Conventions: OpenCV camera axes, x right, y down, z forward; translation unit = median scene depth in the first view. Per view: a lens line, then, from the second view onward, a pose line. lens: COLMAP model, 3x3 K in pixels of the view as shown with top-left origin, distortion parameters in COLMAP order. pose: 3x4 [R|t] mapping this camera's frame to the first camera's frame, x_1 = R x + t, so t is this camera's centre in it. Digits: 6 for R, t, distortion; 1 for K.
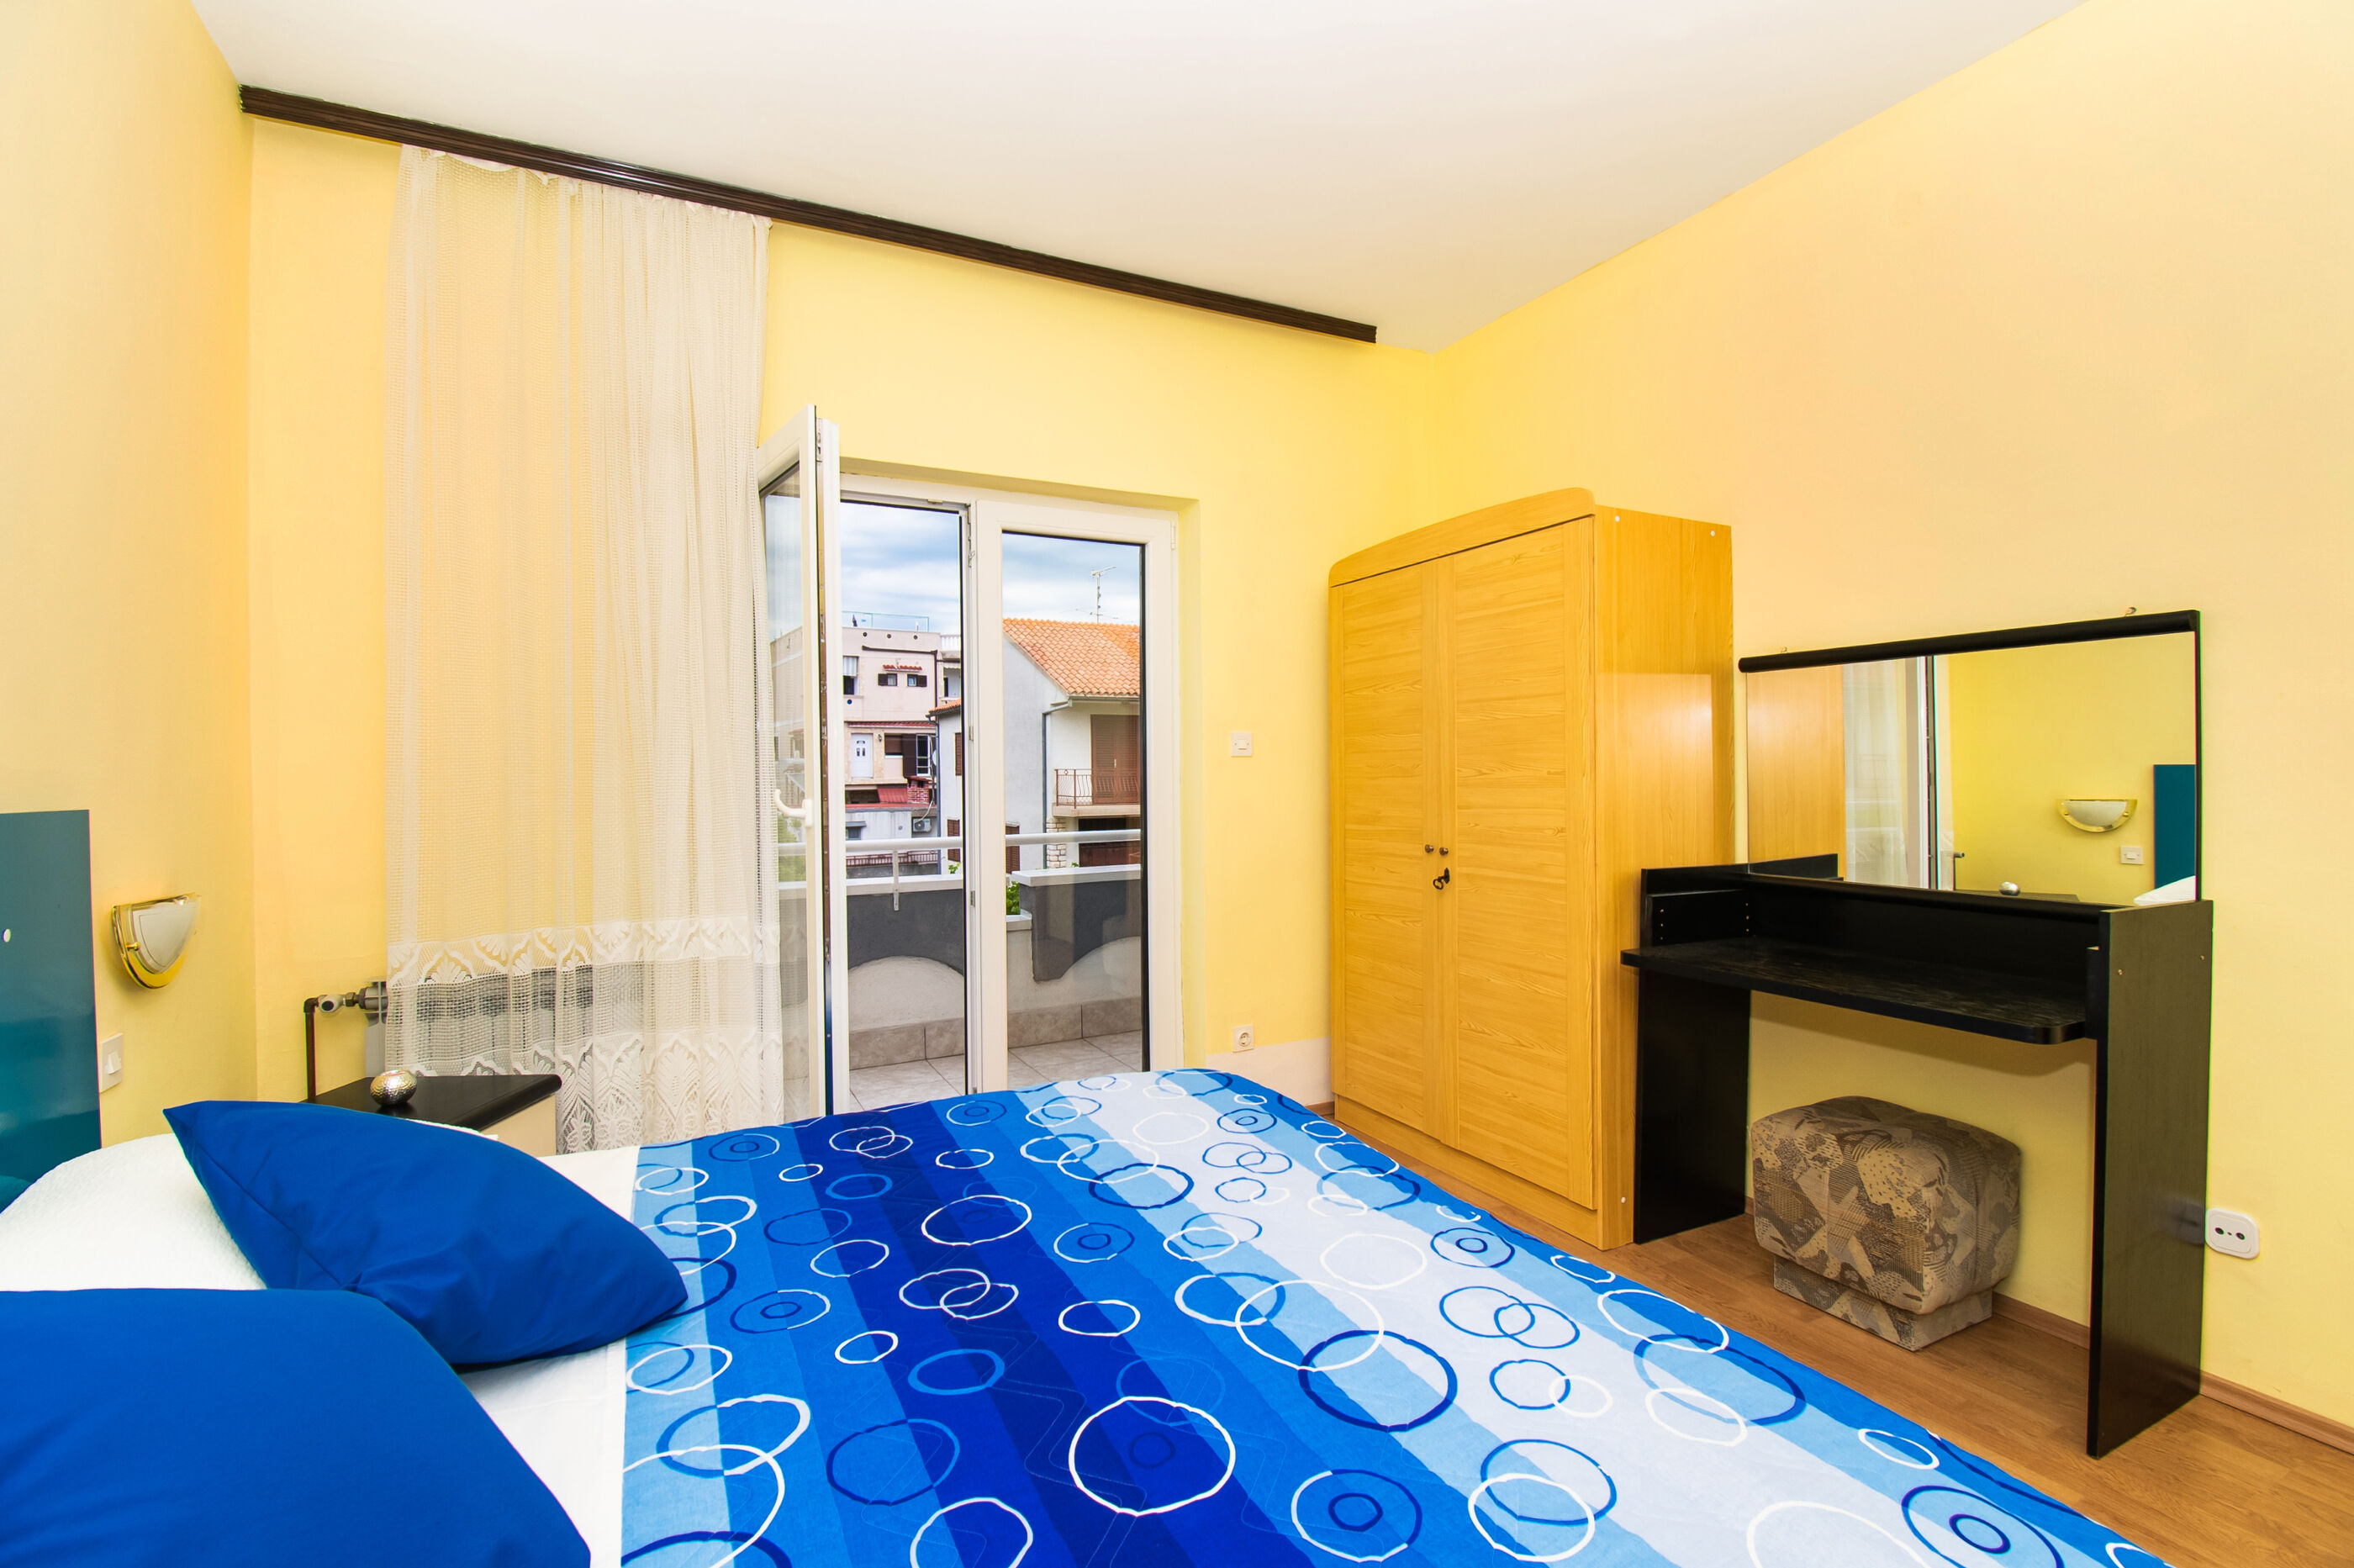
lens RADIAL K [[1050.5, 0, 1187.7], [0, 1050.5, 758.2], [0, 0, 1]] dist [-0.002237, -0.009529]
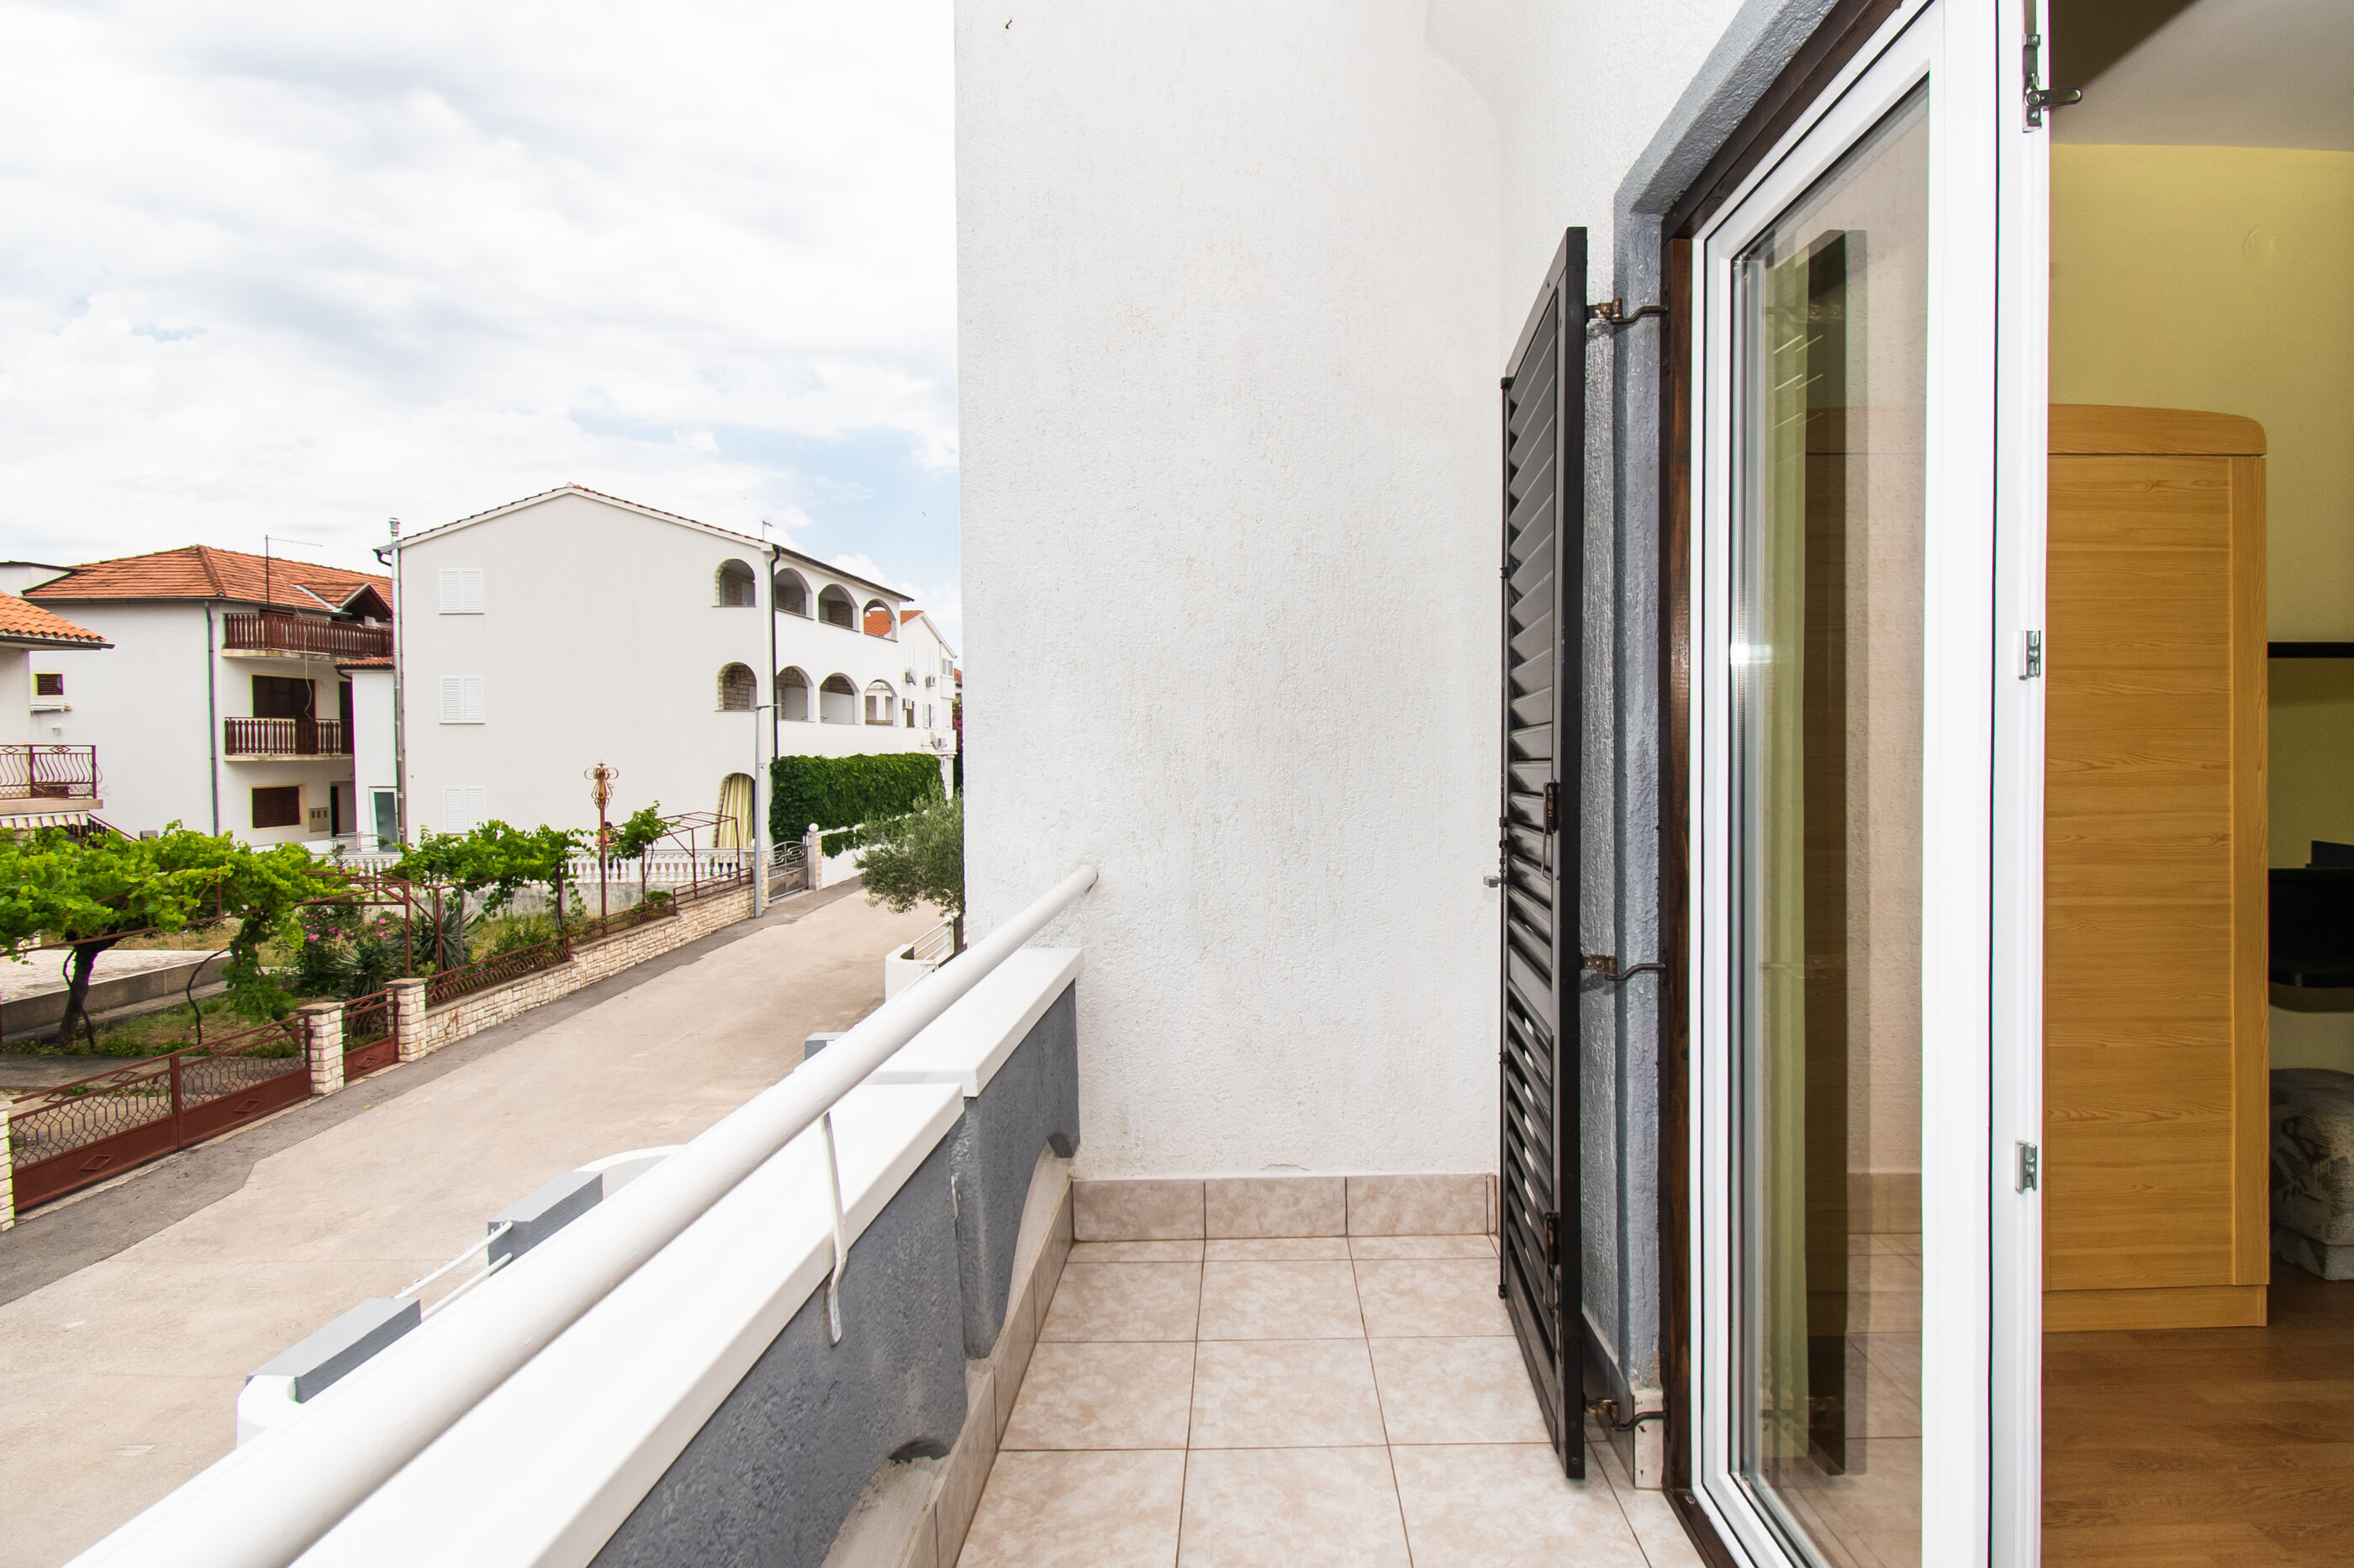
lens RADIAL K [[1050.5, 0, 1189.6], [0, 1050.5, 787.4], [0, 0, 1]] dist [-0.002237, -0.009529]
pose [[0.469331, -0.006116, 0.883001, -0.789167], [-0.007009, 0.999919, 0.010651, 0.030599], [-0.882995, -0.011188, 0.469249, 1.457211]]
